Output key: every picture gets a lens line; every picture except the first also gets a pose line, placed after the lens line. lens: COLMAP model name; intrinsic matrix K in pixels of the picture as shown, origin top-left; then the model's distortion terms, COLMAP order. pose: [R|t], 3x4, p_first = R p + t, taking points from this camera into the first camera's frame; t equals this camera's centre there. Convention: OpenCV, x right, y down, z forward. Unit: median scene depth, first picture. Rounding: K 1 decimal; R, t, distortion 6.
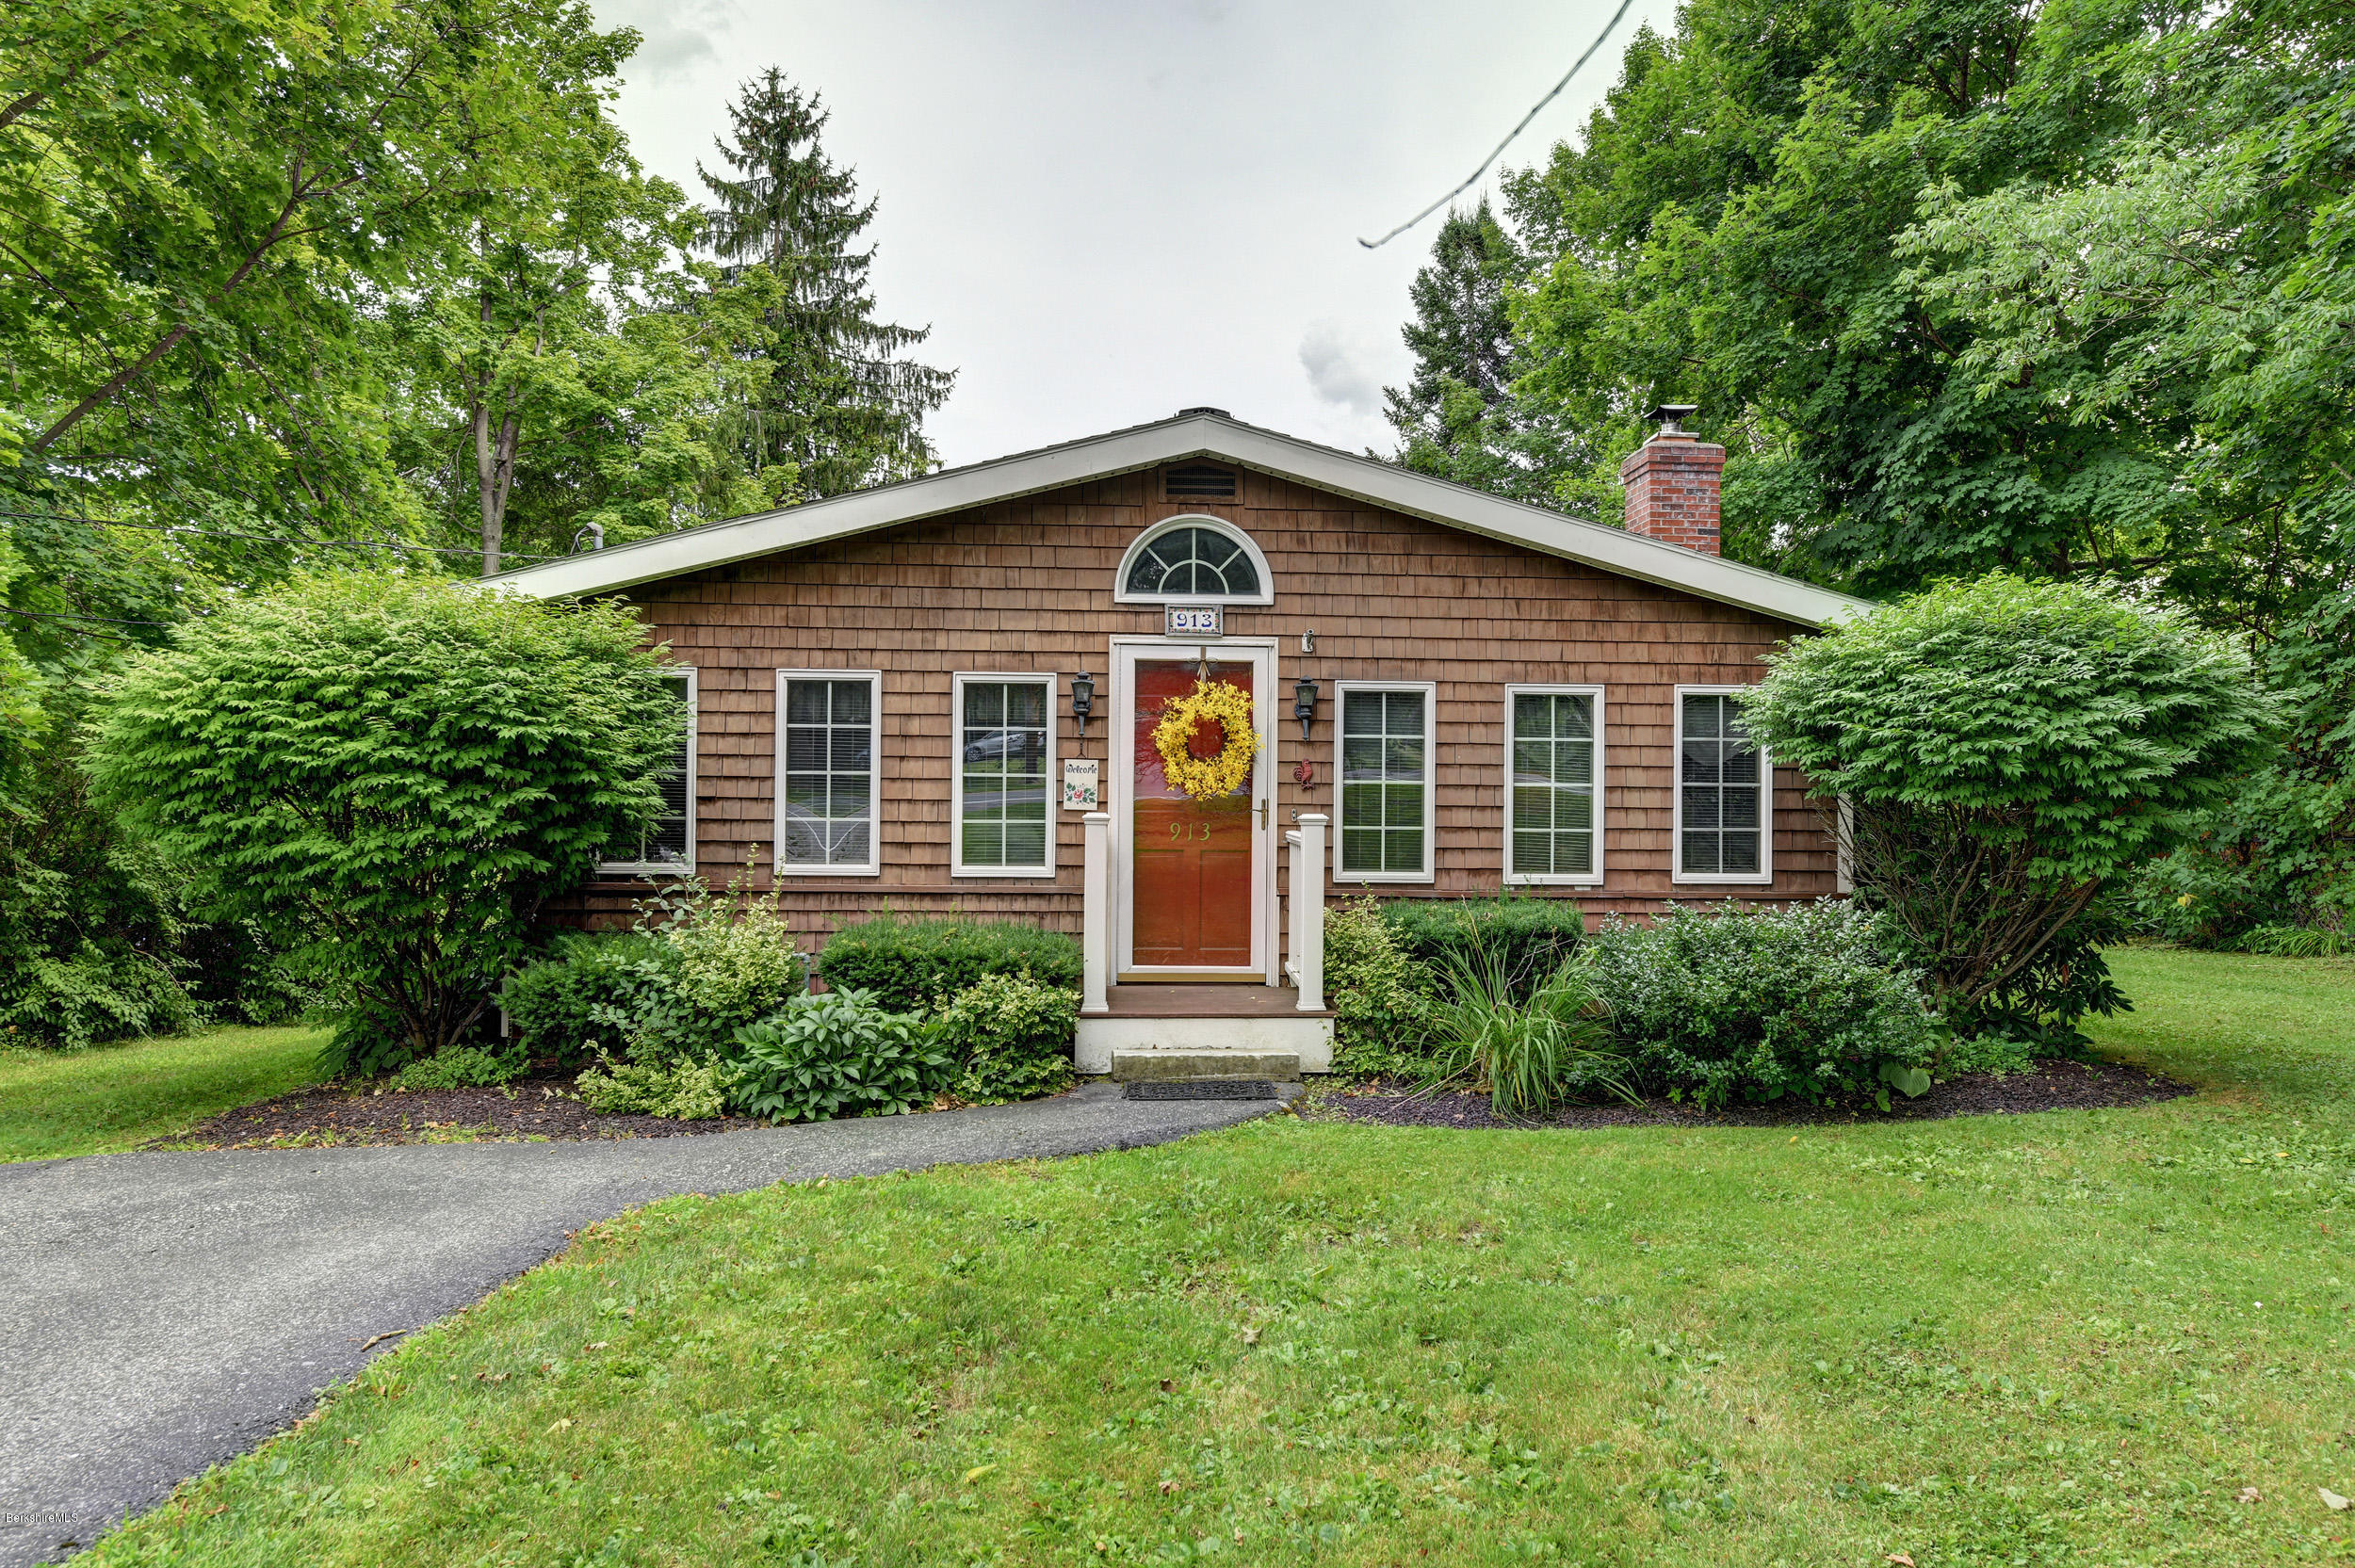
lens RADIAL K [[1594.4, 0, 1186.3], [0, 1594.4, 782.8], [0, 0, 1]] dist [0.003718, -0.000855]
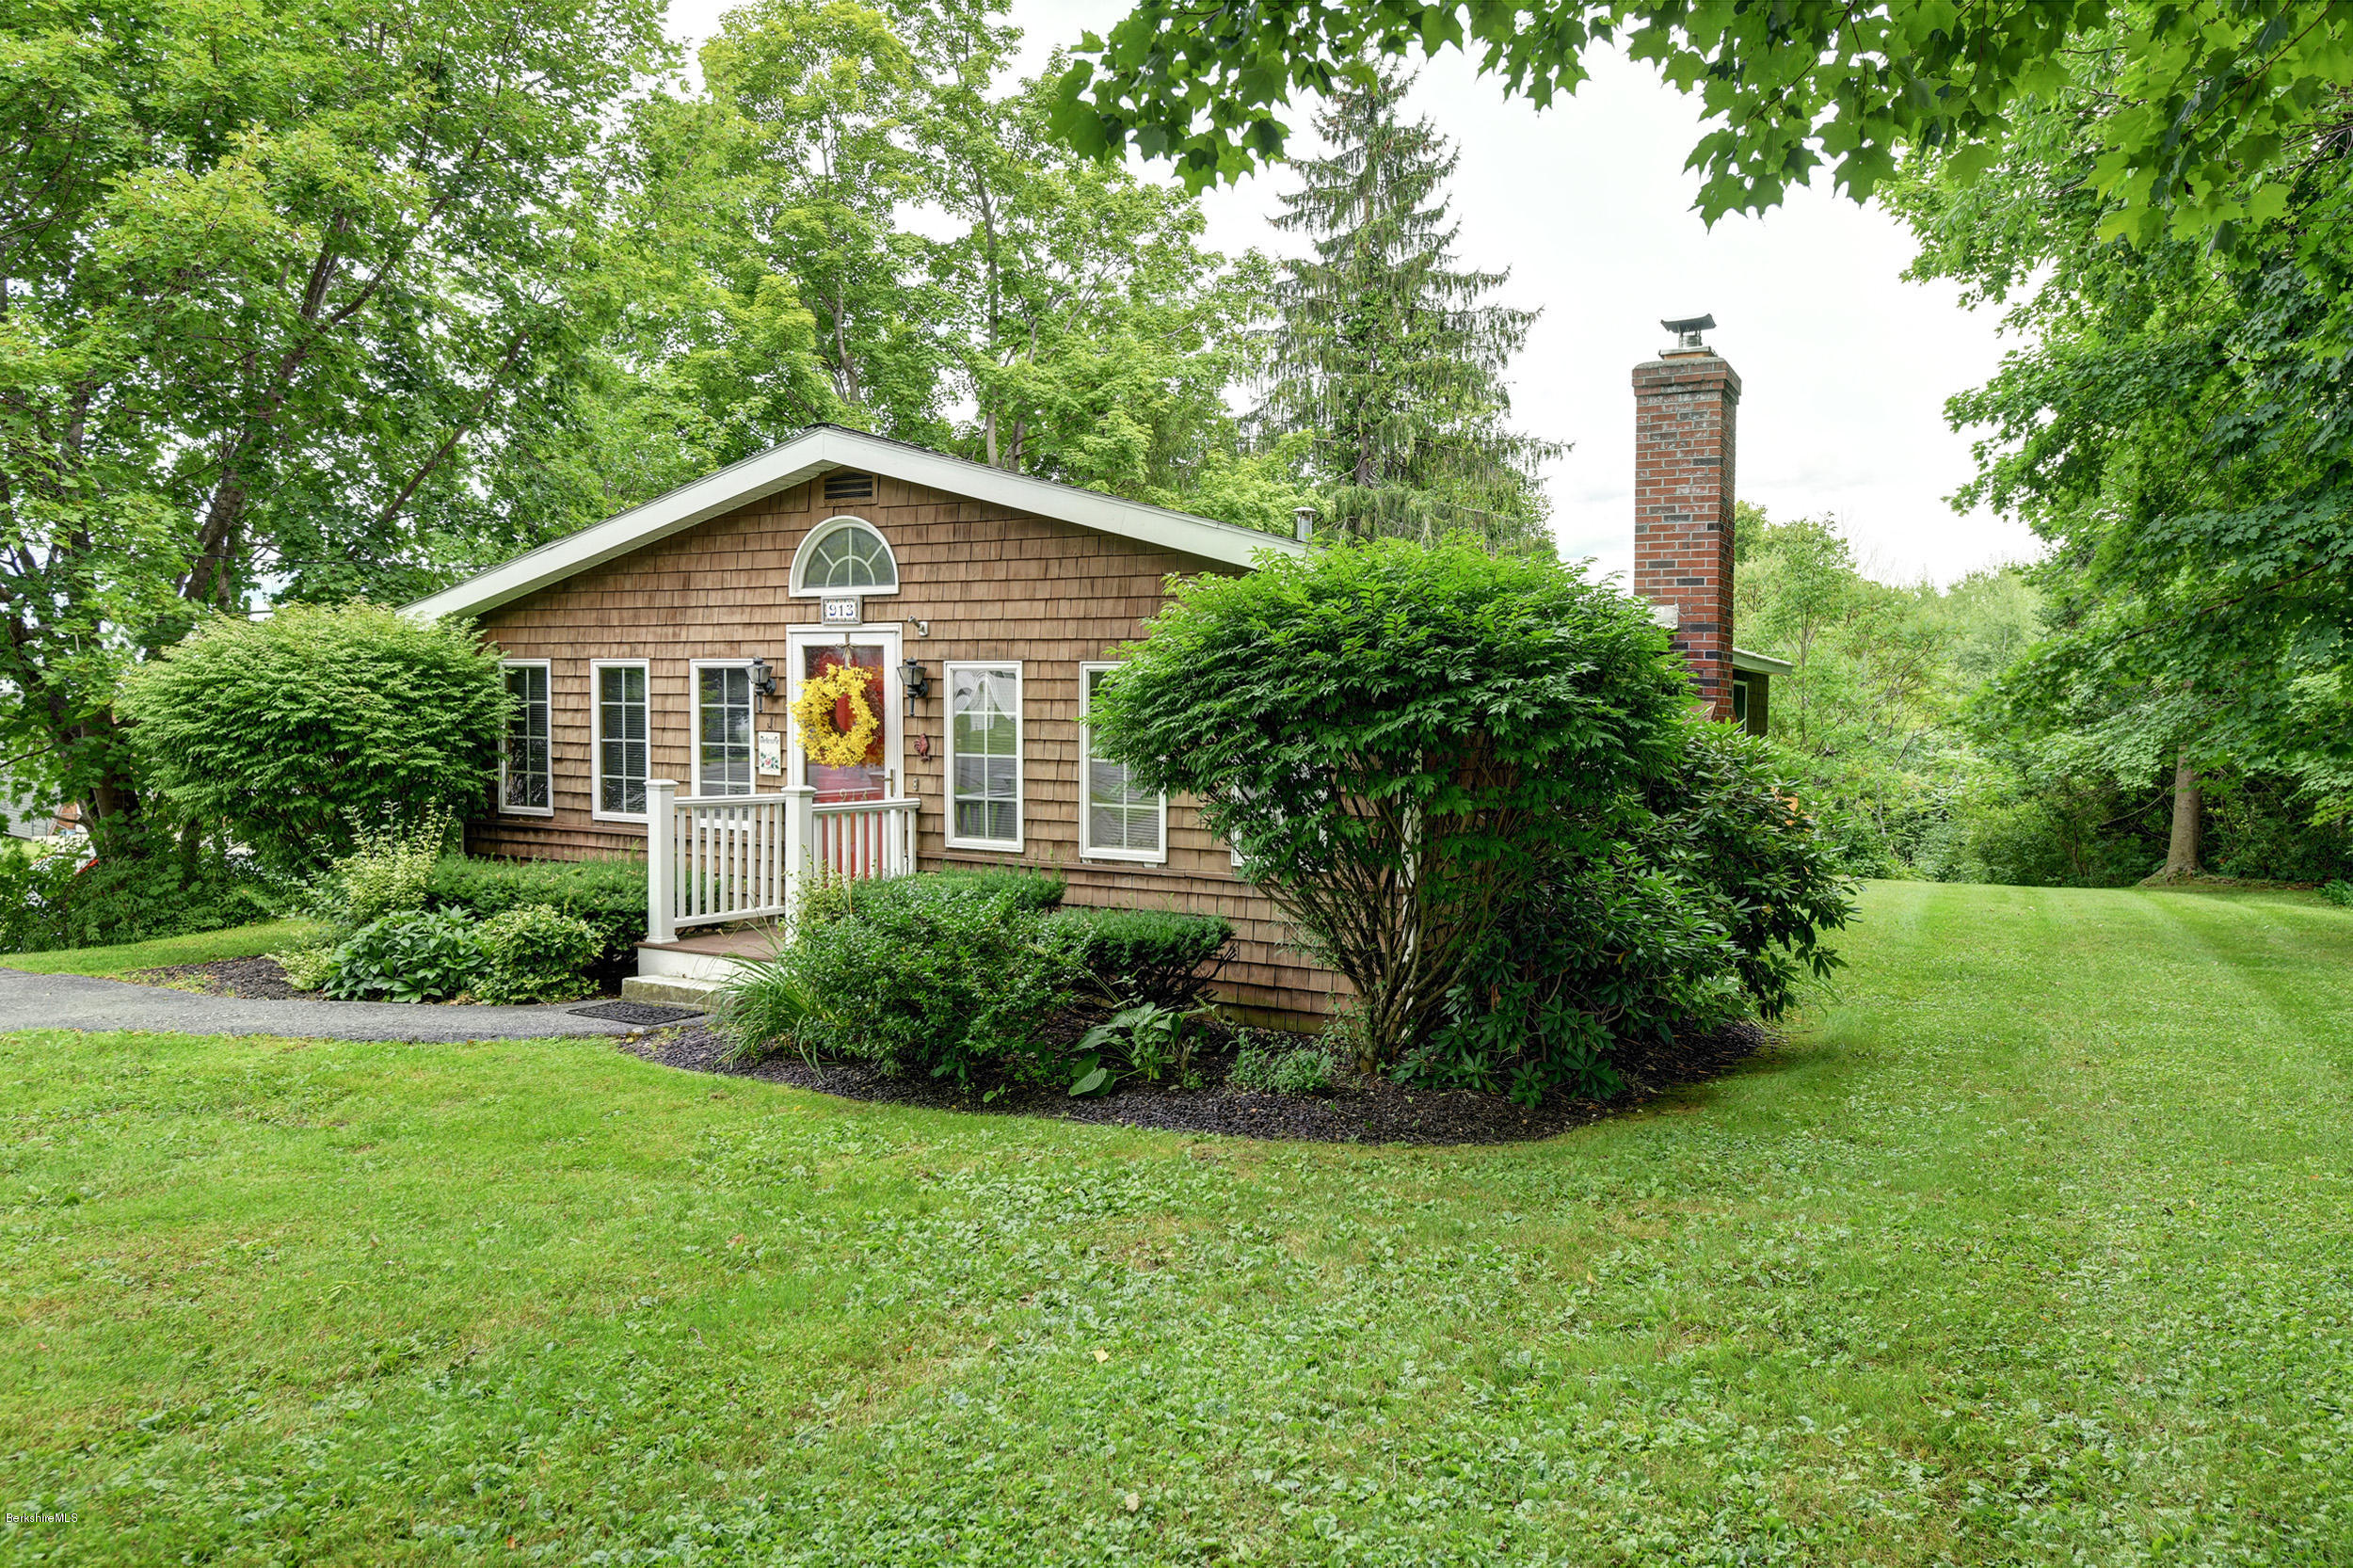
lens RADIAL K [[1593.2, 0, 1190.7], [0, 1593.2, 789.5], [0, 0, 1]] dist [0.003718, -0.000855]
pose [[0.840765, 0.030046, -0.540567, 0.828616], [-0.005341, 0.998871, 0.047212, -0.029307], [0.541375, -0.036807, 0.839976, 0.178516]]
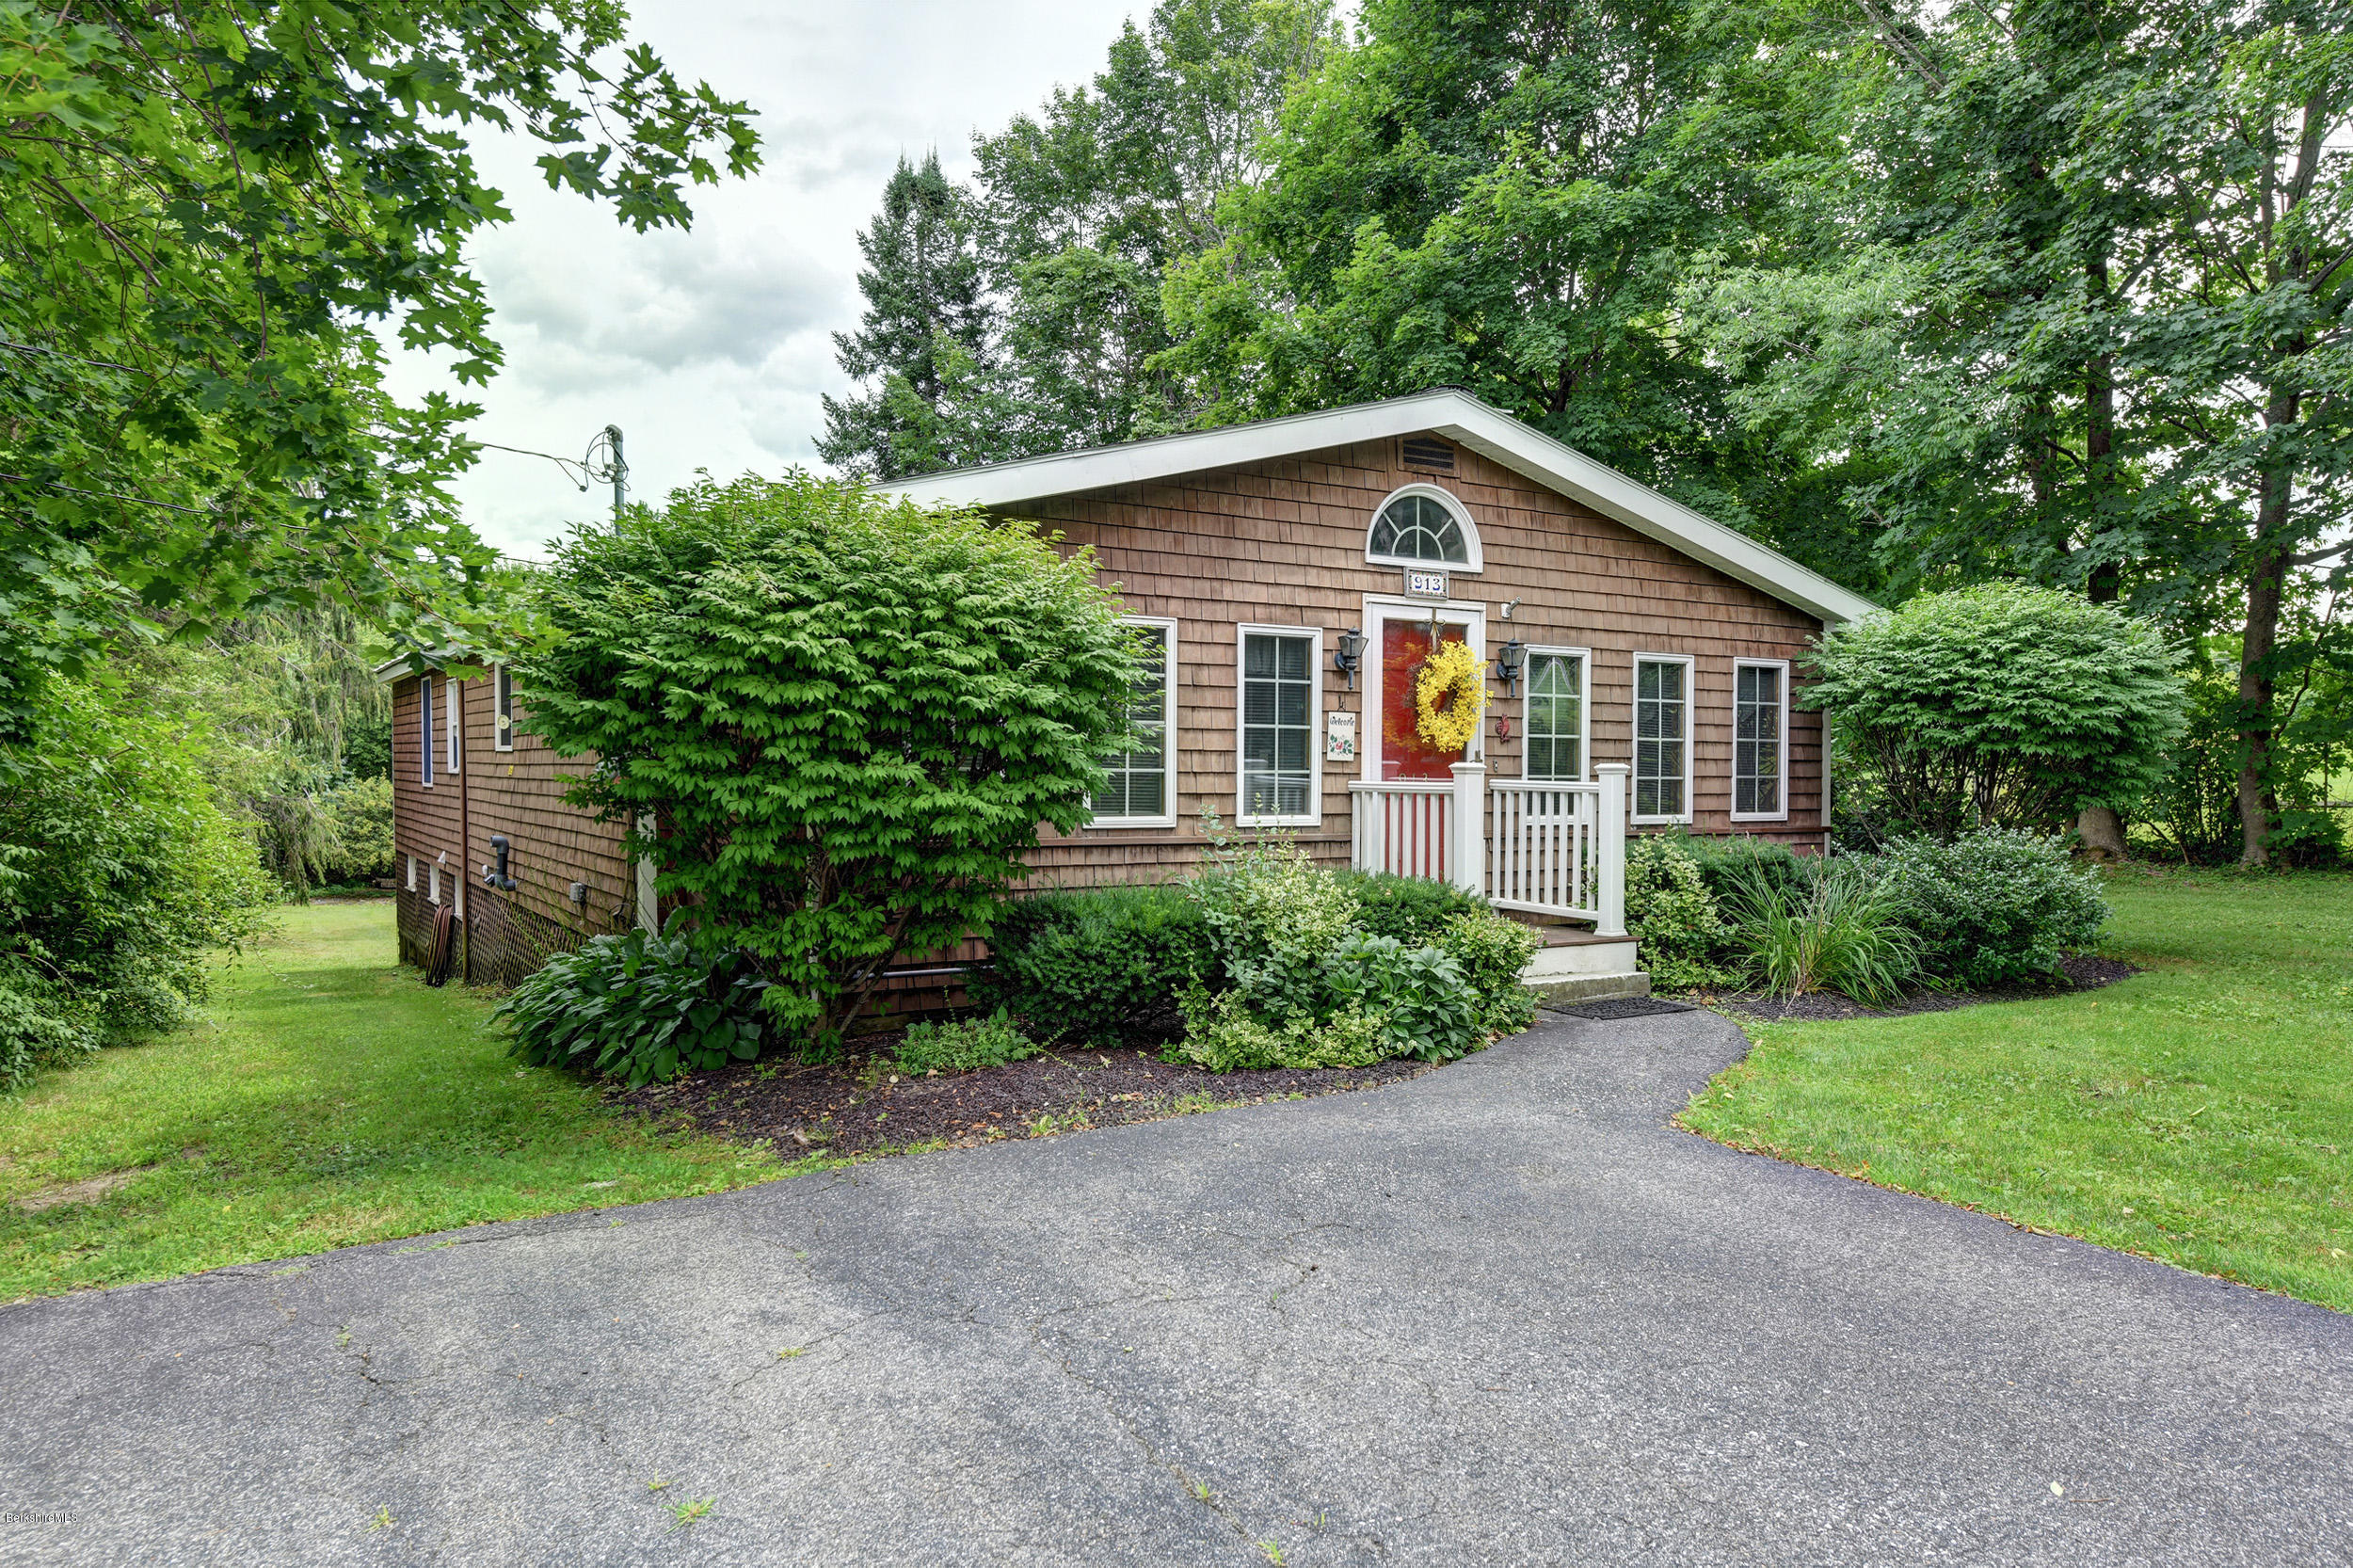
lens RADIAL K [[1593.2, 0, 1195.7], [0, 1593.2, 788.5], [0, 0, 1]] dist [0.003718, -0.000855]
pose [[0.886540, -0.007732, 0.462587, -0.628523], [-0.006541, 0.999551, 0.029242, 0.005372], [-0.462606, -0.028950, 0.886091, 0.120004]]
